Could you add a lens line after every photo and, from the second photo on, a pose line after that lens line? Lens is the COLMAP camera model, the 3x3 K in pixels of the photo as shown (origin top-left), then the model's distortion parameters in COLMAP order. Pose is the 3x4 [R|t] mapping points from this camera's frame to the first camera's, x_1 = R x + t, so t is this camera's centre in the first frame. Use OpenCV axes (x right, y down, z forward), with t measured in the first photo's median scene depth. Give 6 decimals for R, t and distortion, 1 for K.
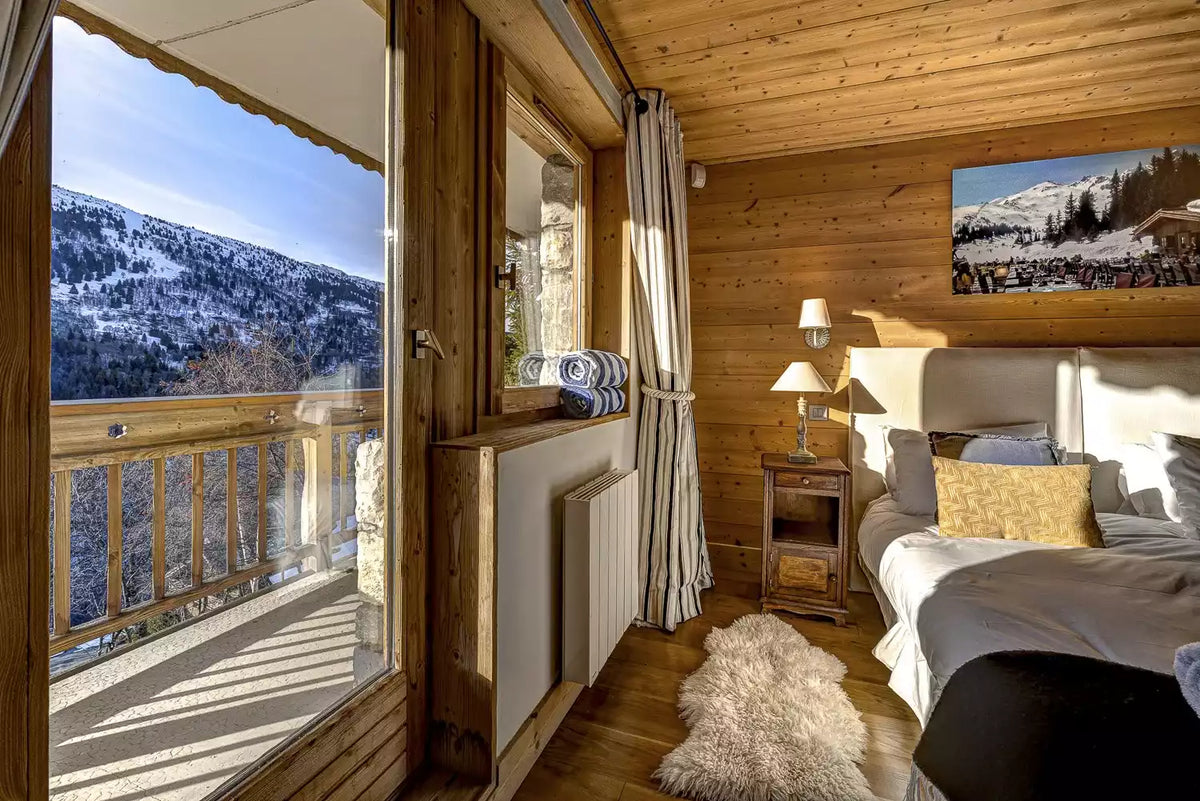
lens RADIAL K [[493.0, 0, 633.8], [0, 493.0, 368.9], [0, 0, 1]] dist [0.001010, -0.000067]
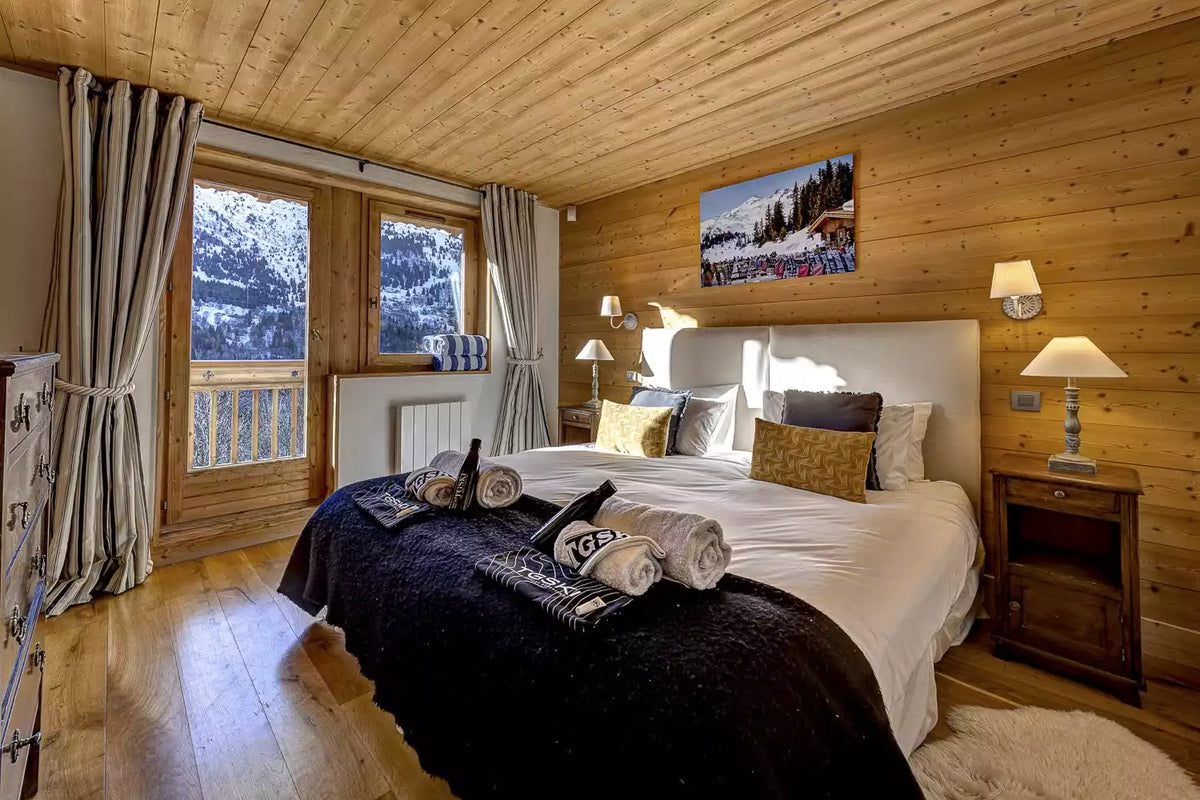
lens RADIAL K [[498.8, 0, 595.3], [0, 498.8, 334.0], [0, 0, 1]] dist [-0.000736, -0.000189]
pose [[0.884131, -0.016583, -0.466945, 1.059566], [0.002315, 0.999513, -0.031112, 0.015949], [0.467234, 0.026426, 0.883739, -0.321926]]
